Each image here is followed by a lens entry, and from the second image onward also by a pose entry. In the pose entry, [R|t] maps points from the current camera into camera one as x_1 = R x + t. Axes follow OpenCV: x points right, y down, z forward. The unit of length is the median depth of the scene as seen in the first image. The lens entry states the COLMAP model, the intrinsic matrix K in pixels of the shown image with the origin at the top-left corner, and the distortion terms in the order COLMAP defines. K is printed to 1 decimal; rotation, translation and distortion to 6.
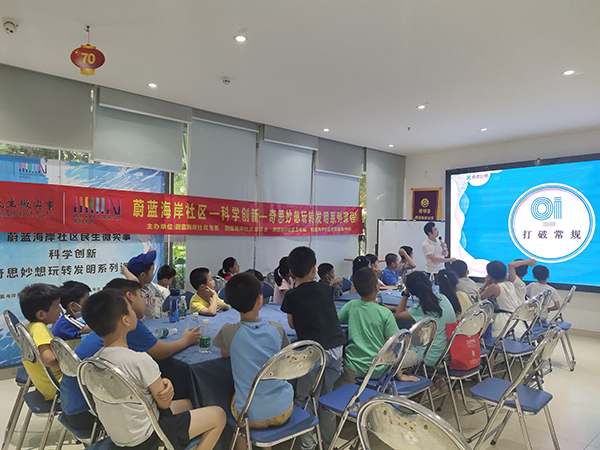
lens RADIAL K [[429.7, 0, 300.0], [0, 429.7, 225.0], [0, 0, 1]] dist [0.047355, -0.009317]
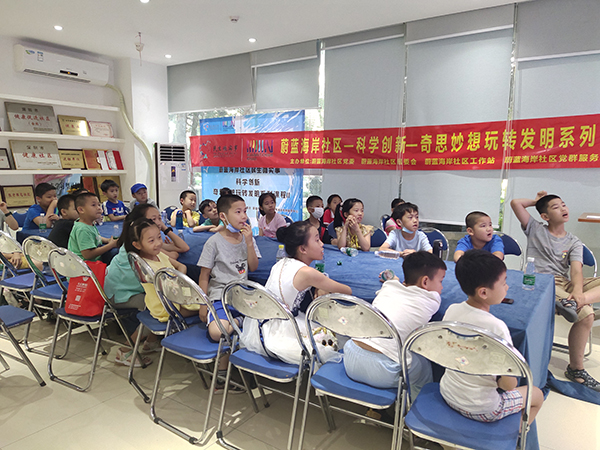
lens RADIAL K [[429.7, 0, 300.0], [0, 429.7, 225.0], [0, 0, 1]] dist [0.047355, -0.009317]
pose [[0.253124, 0.121467, -0.959778, 0.749247], [0.019732, 0.991232, 0.130652, 0.021087], [0.967232, -0.052009, 0.248508, 0.684684]]
